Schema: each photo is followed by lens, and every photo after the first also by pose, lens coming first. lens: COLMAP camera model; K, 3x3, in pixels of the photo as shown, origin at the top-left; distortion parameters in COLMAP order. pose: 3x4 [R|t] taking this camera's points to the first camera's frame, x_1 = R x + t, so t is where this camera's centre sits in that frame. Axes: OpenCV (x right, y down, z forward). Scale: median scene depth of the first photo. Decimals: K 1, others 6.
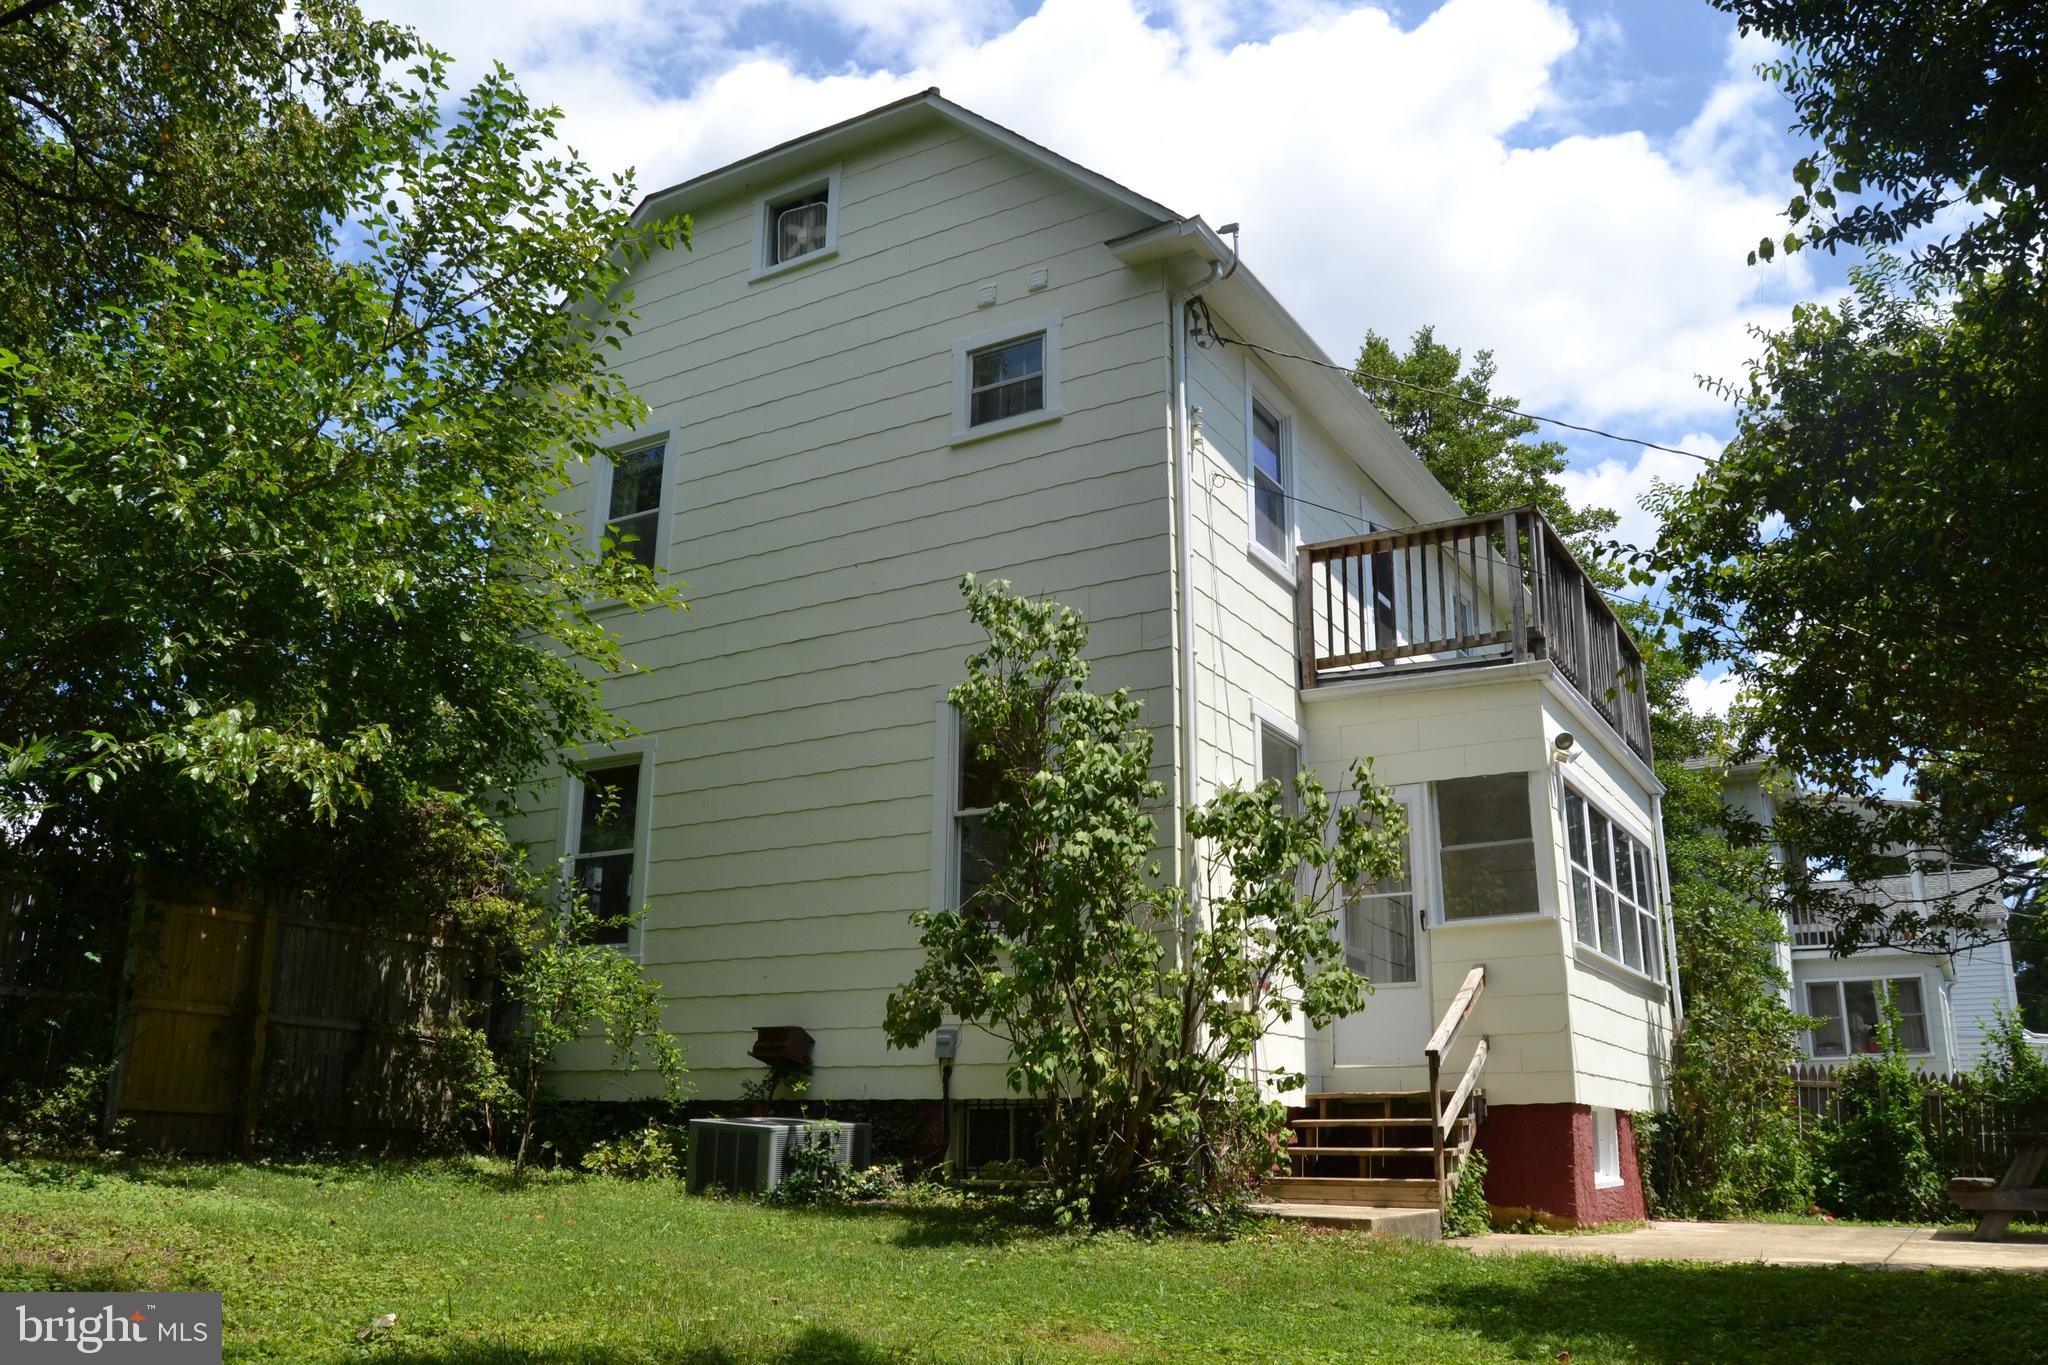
lens RADIAL K [[1676.6, 0, 1011.8], [0, 1676.6, 689.6], [0, 0, 1]] dist [-0.095004, 0.037535]
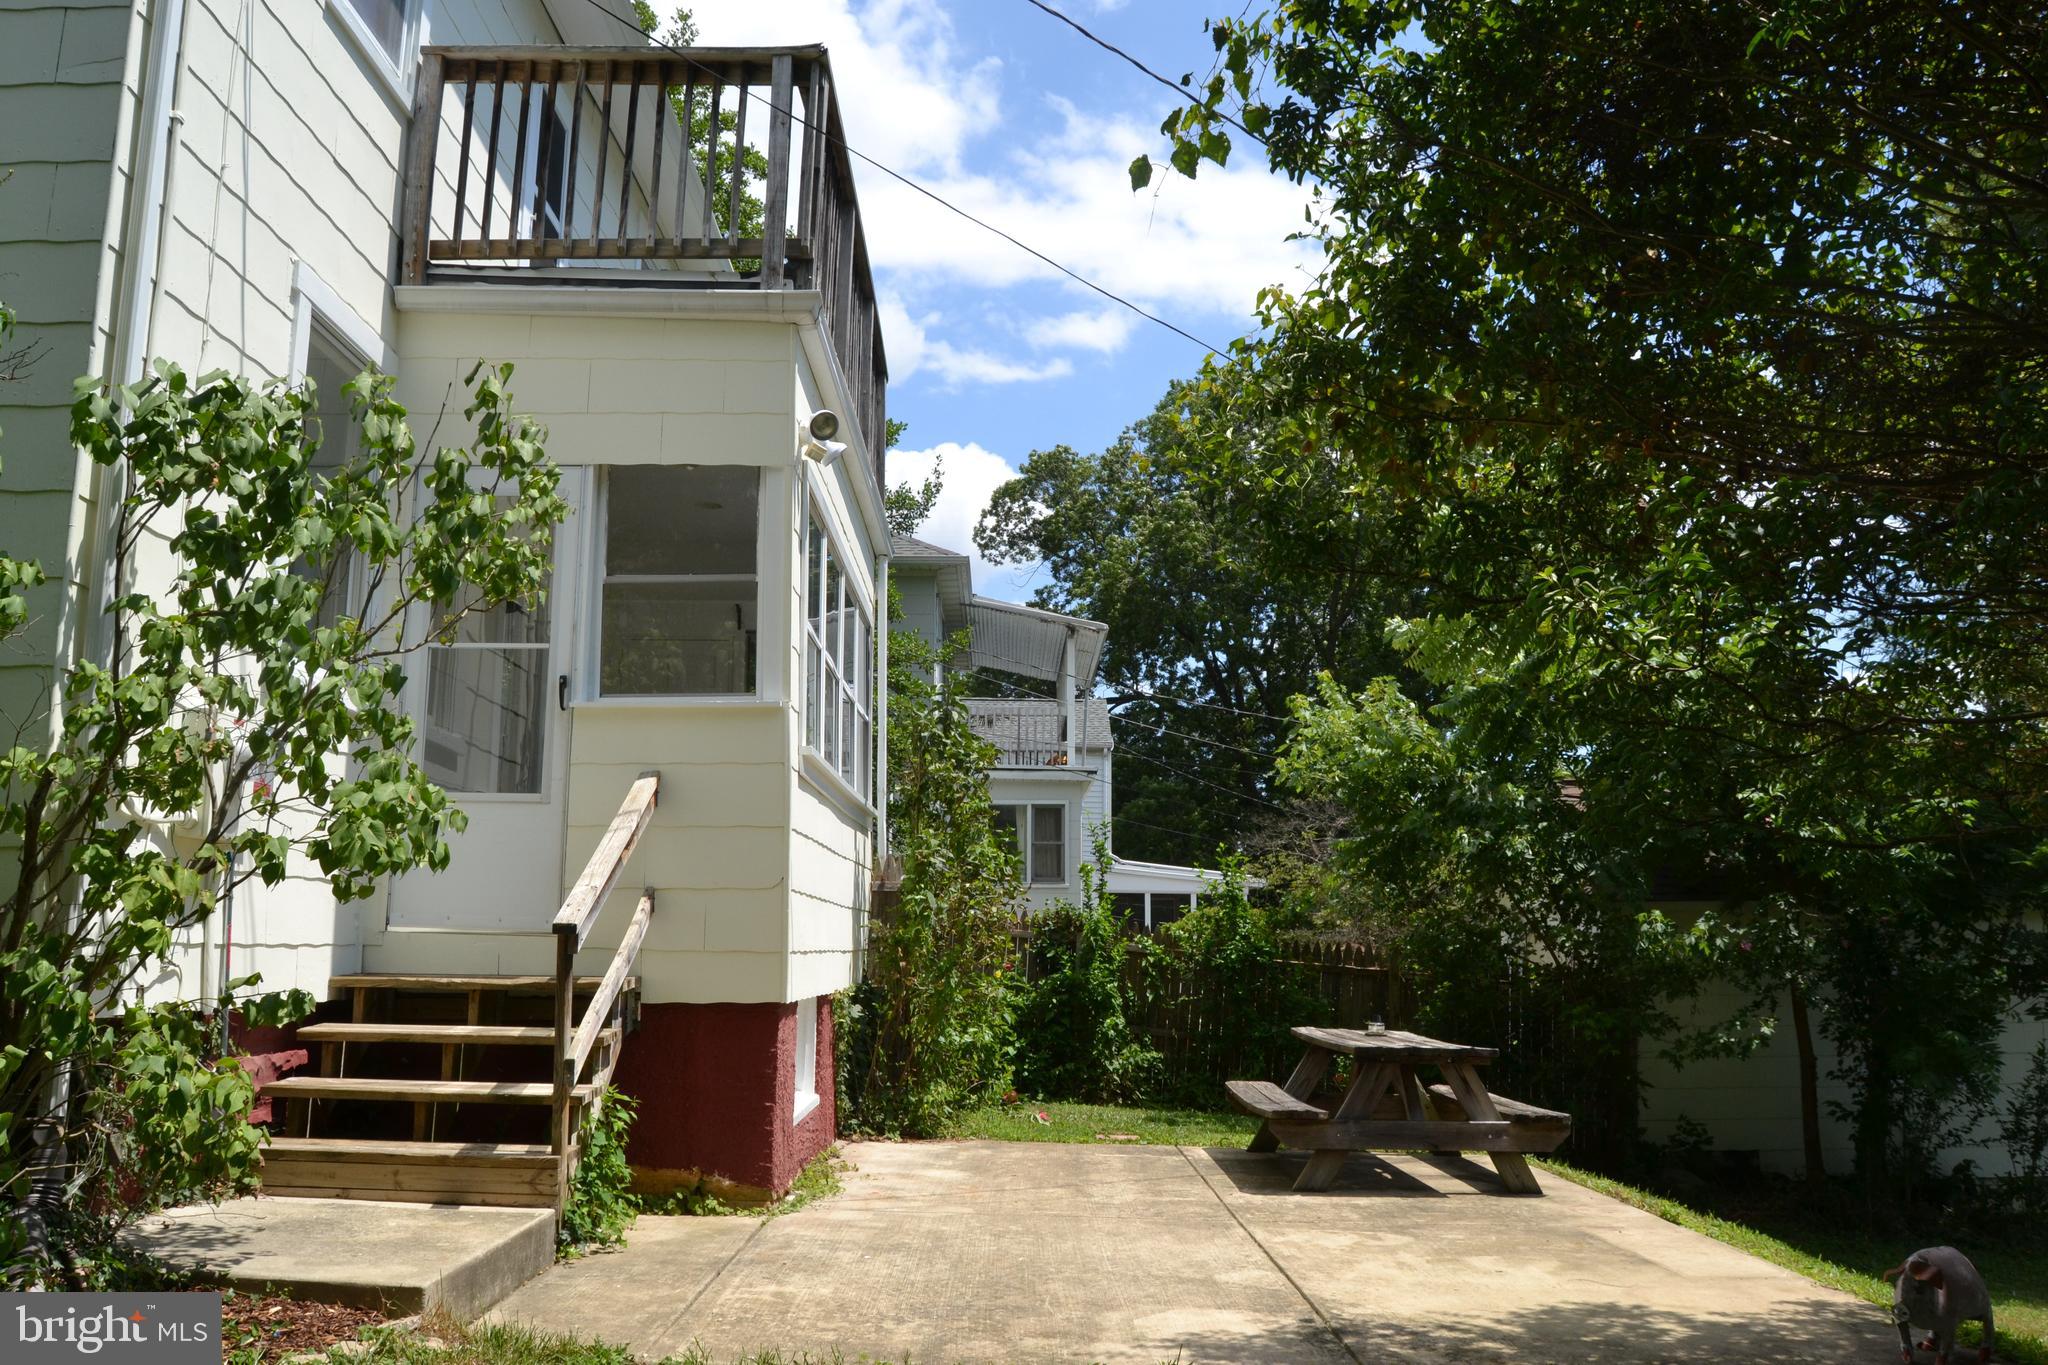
lens RADIAL K [[1676.6, 0, 1025.1], [0, 1676.6, 699.6], [0, 0, 1]] dist [-0.095004, 0.037535]
pose [[0.859974, 0.073510, 0.505015, 0.090127], [-0.139076, 0.985874, 0.093325, 0.063862], [-0.491021, -0.150493, 0.858050, 0.415778]]
